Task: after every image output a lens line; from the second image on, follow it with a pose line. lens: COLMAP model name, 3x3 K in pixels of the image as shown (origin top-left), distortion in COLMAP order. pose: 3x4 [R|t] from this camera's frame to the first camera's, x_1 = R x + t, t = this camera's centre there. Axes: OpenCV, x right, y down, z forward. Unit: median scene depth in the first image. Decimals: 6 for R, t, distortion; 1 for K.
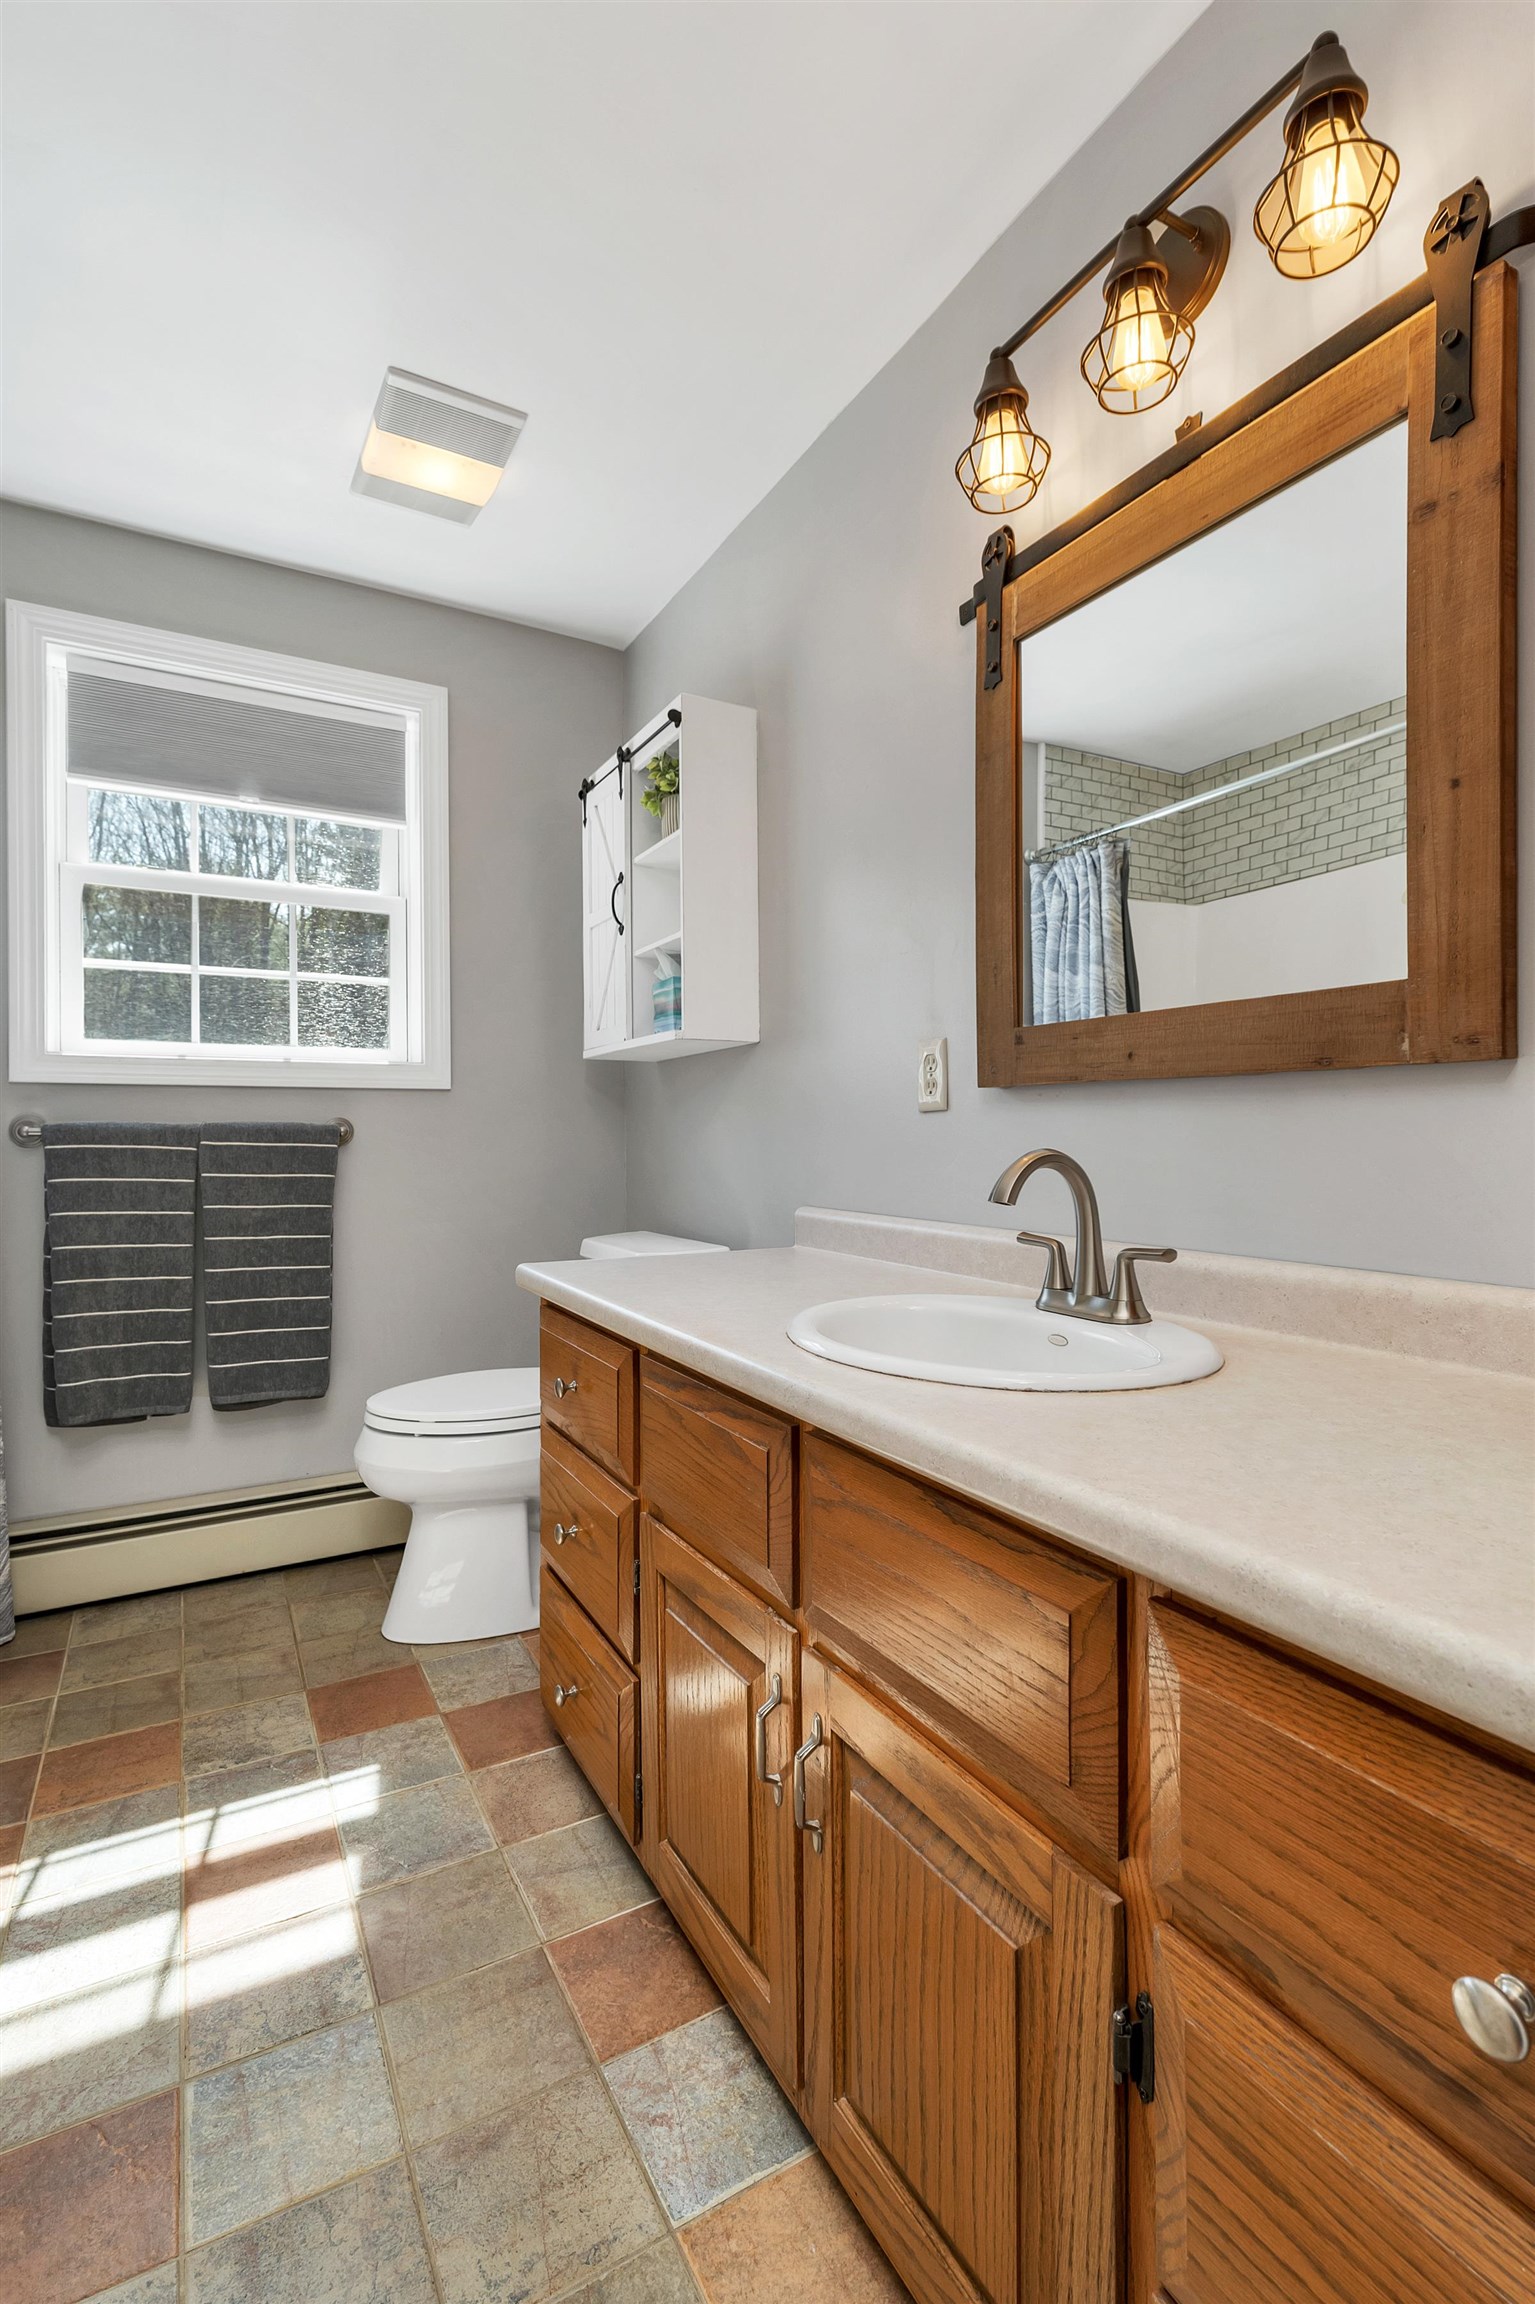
lens RADIAL K [[1054.0, 0, 756.3], [0, 1054.0, 1126.8], [0, 0, 1]] dist [0.001353, -0.000414]
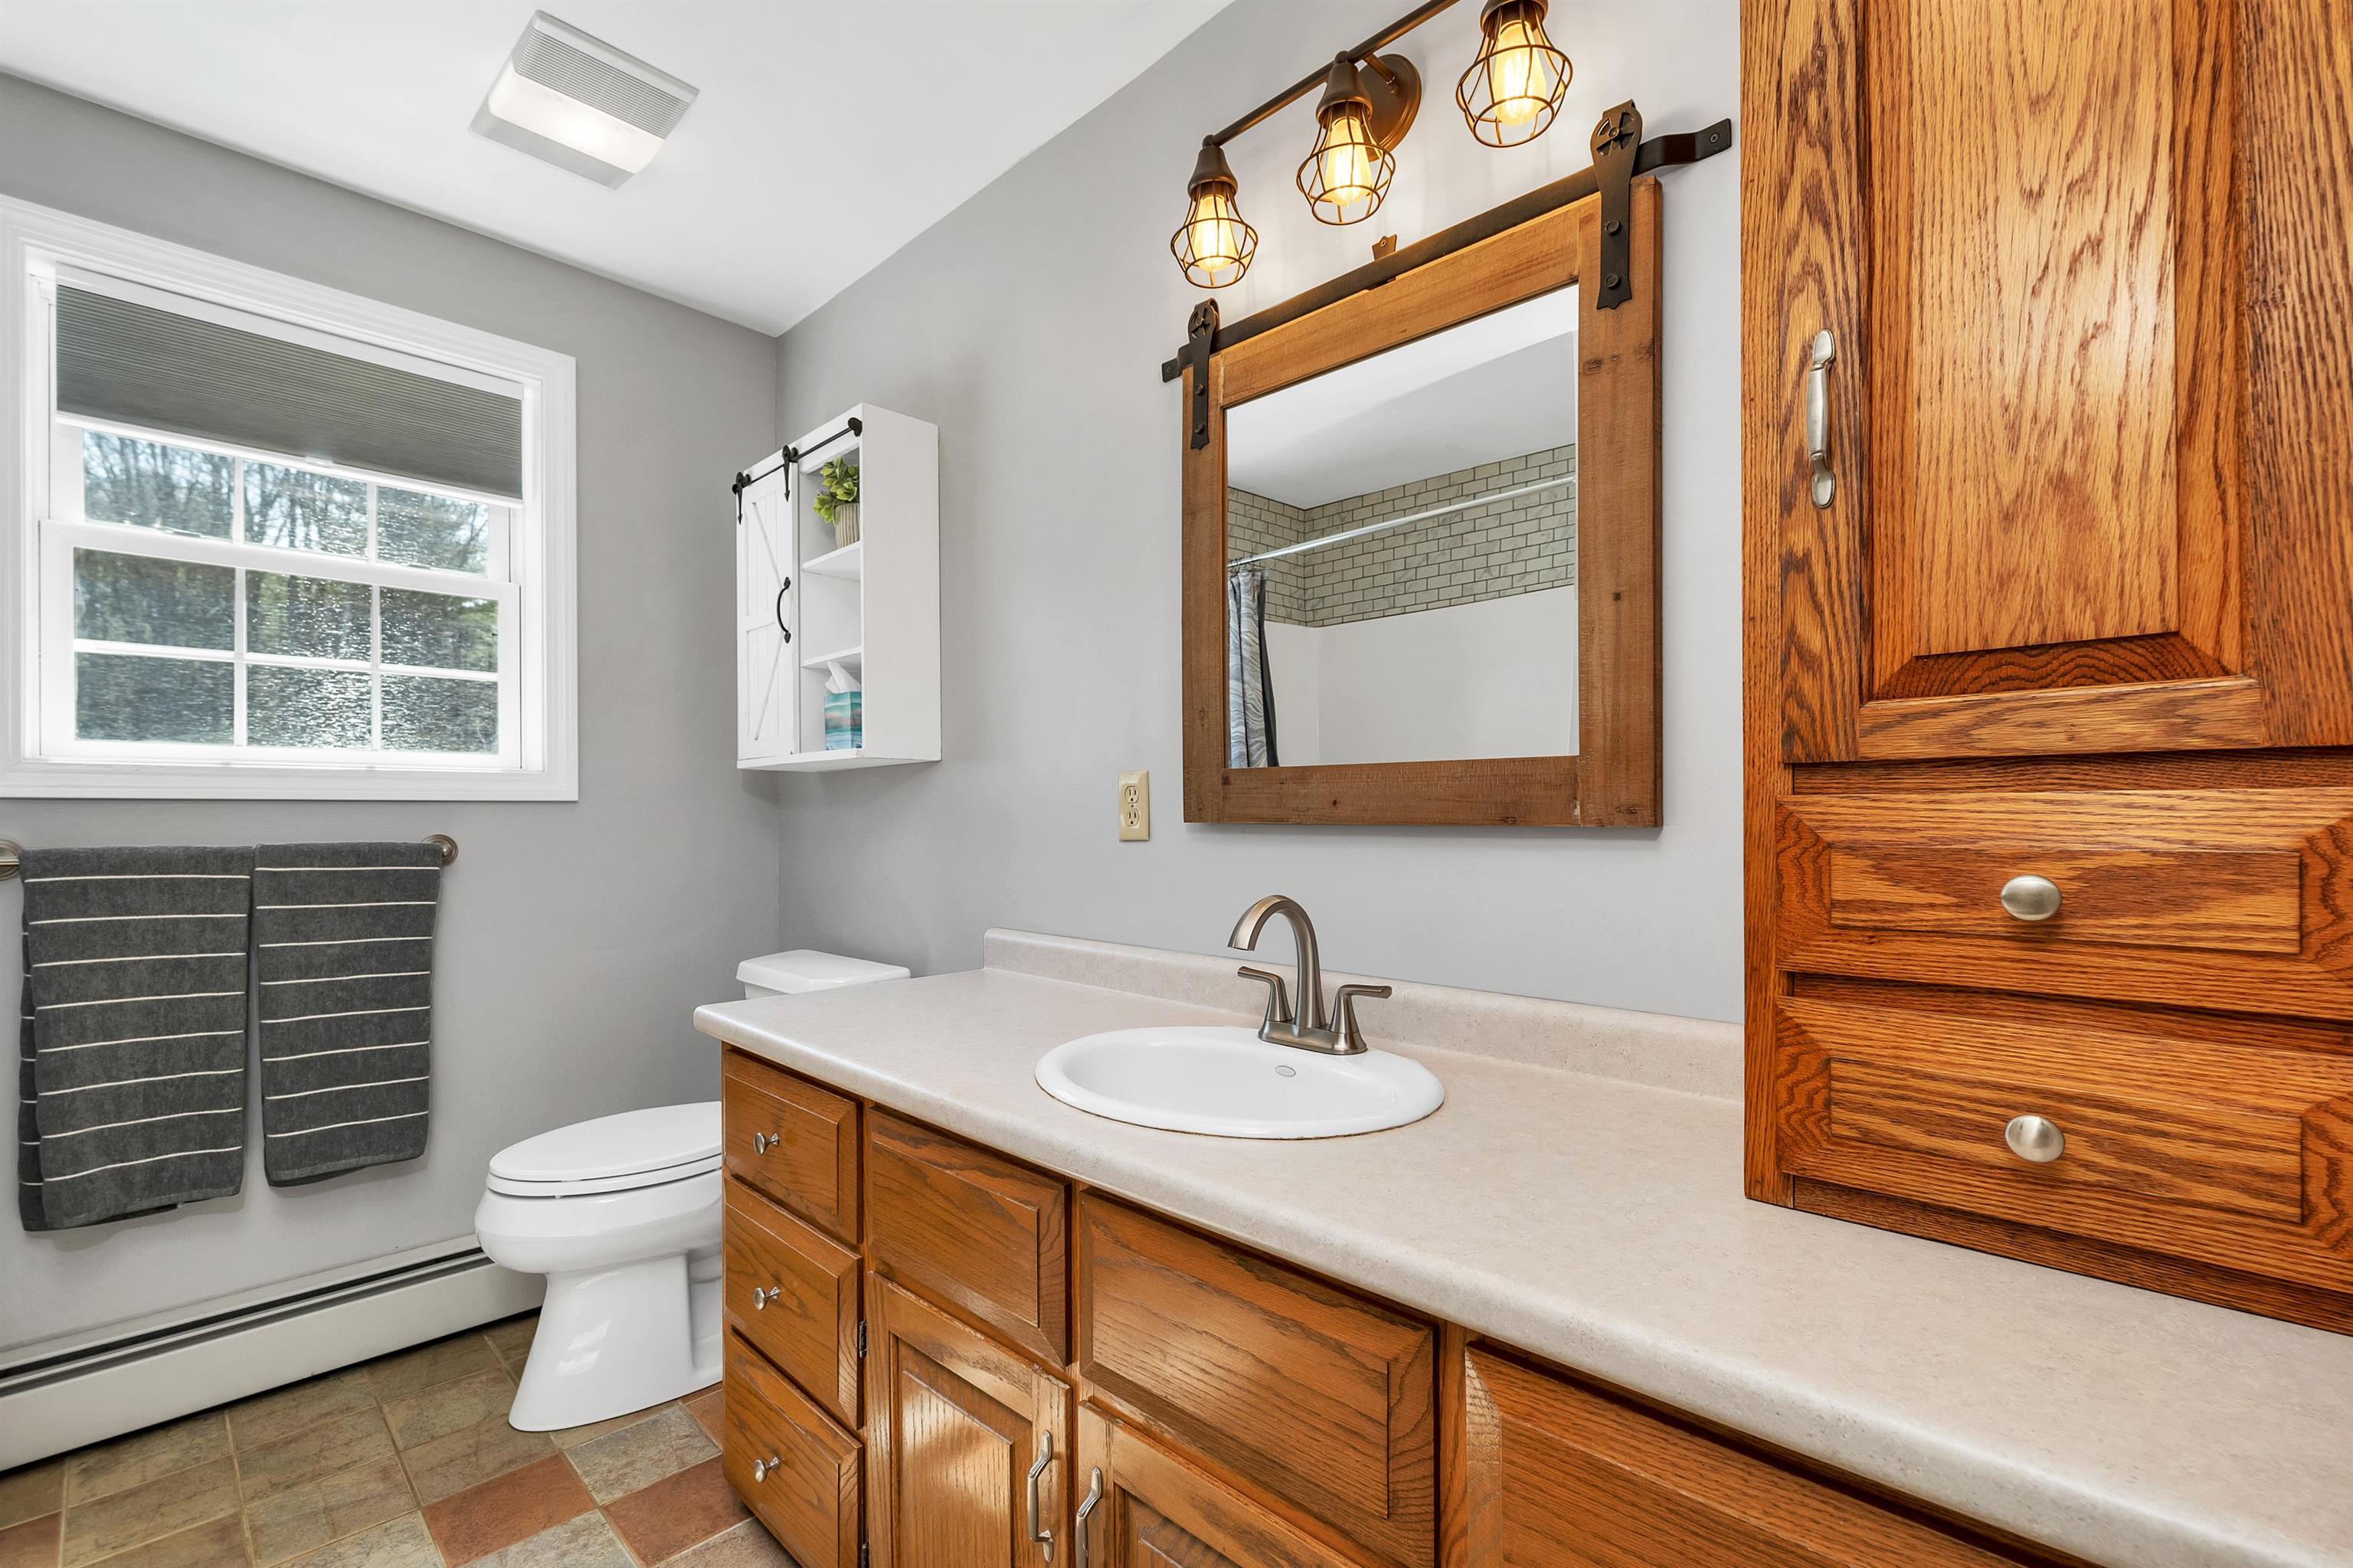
lens RADIAL K [[1031.7, 0, 1175.6], [0, 1031.7, 806.7], [0, 0, 1]] dist [-0.000791, 0.000602]
pose [[0.958748, 0.002191, 0.284249, -0.096701], [-0.000552, 0.999983, -0.005844, -0.049111], [-0.284257, 0.005446, 0.958733, 0.009807]]
